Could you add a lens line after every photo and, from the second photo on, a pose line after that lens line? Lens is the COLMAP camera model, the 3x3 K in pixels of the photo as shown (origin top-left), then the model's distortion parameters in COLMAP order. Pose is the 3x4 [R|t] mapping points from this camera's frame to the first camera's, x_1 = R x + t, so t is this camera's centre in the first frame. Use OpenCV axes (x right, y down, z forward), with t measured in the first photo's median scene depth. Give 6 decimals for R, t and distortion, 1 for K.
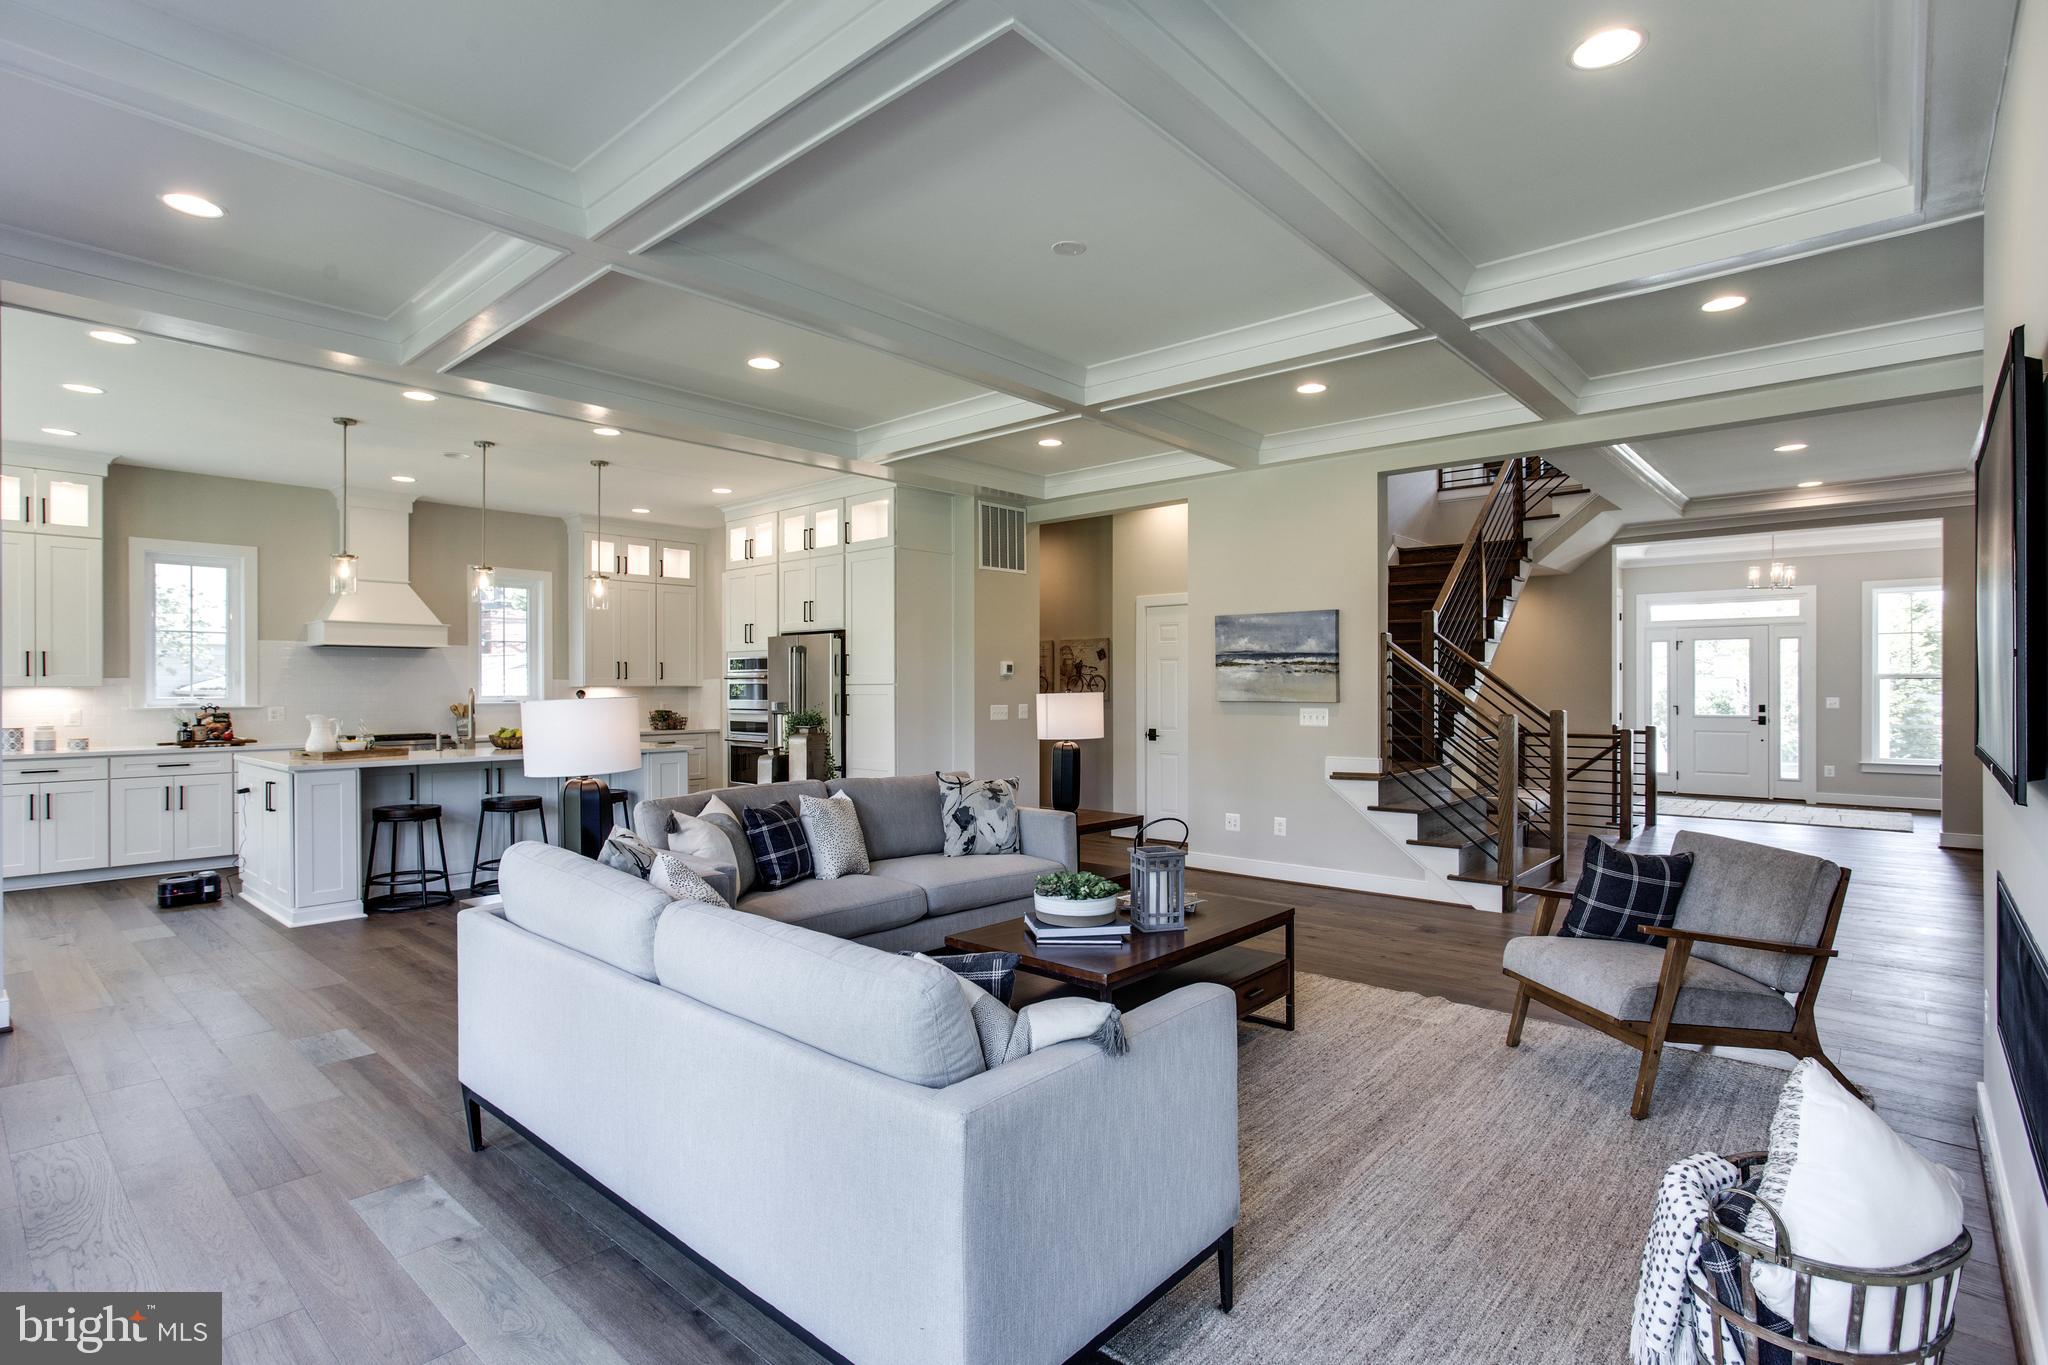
lens RADIAL K [[988.9, 0, 1035.8], [0, 988.9, 679.1], [0, 0, 1]] dist [0.001244, 0.003422]
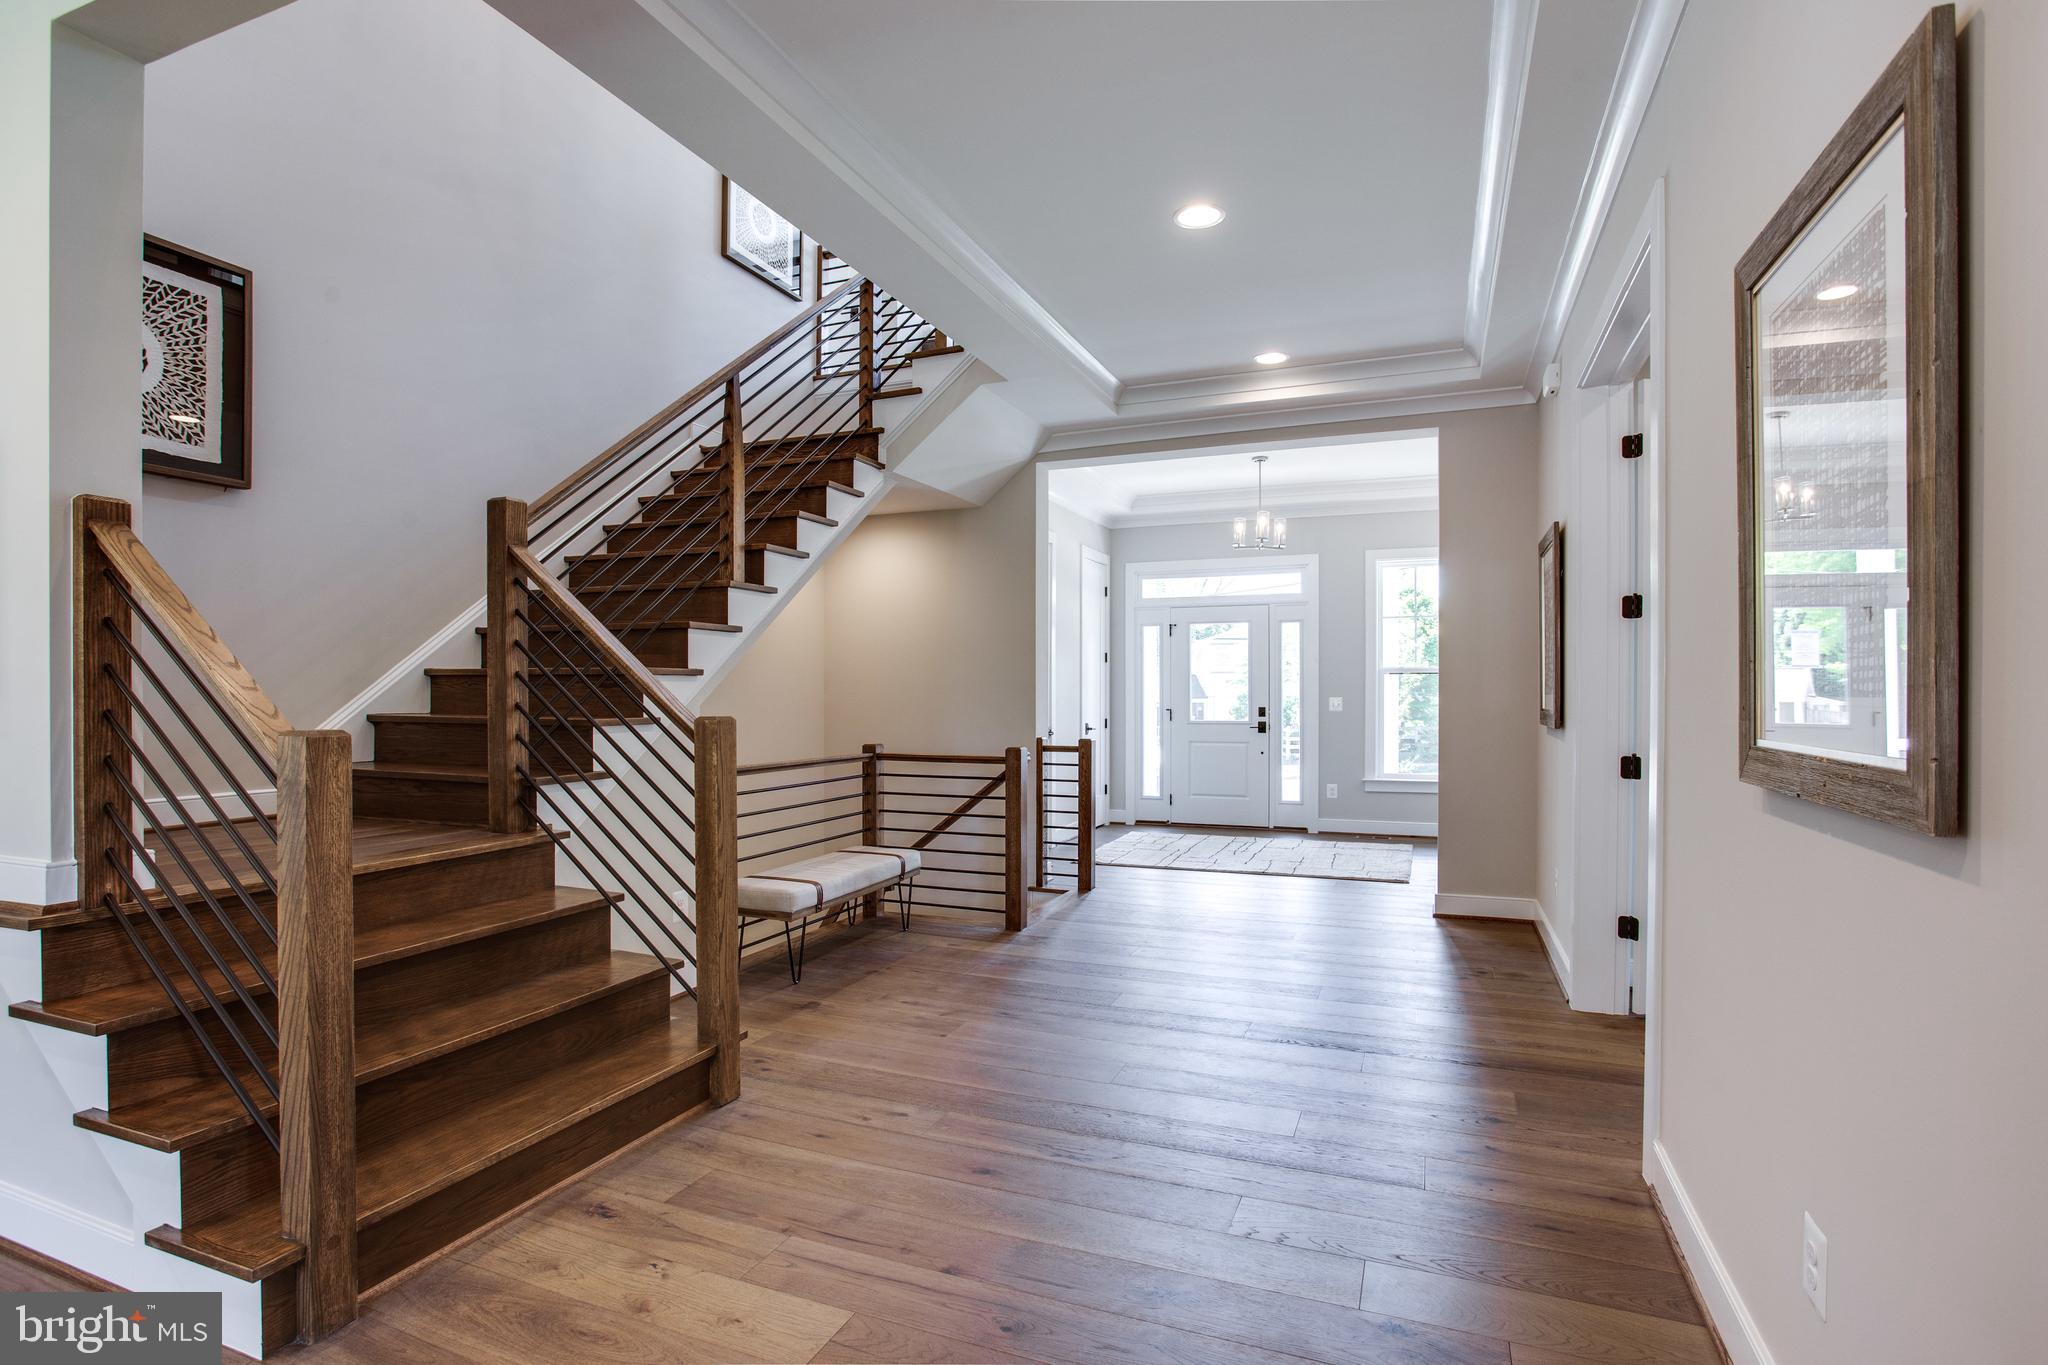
lens RADIAL K [[988.9, 0, 1020.0], [0, 988.9, 695.2], [0, 0, 1]] dist [0.001244, 0.003422]
pose [[0.949205, -0.001735, 0.314655, 0.387838], [0.000197, 0.999988, 0.004920, 0.015464], [-0.314660, -0.004608, 0.949193, 0.404783]]
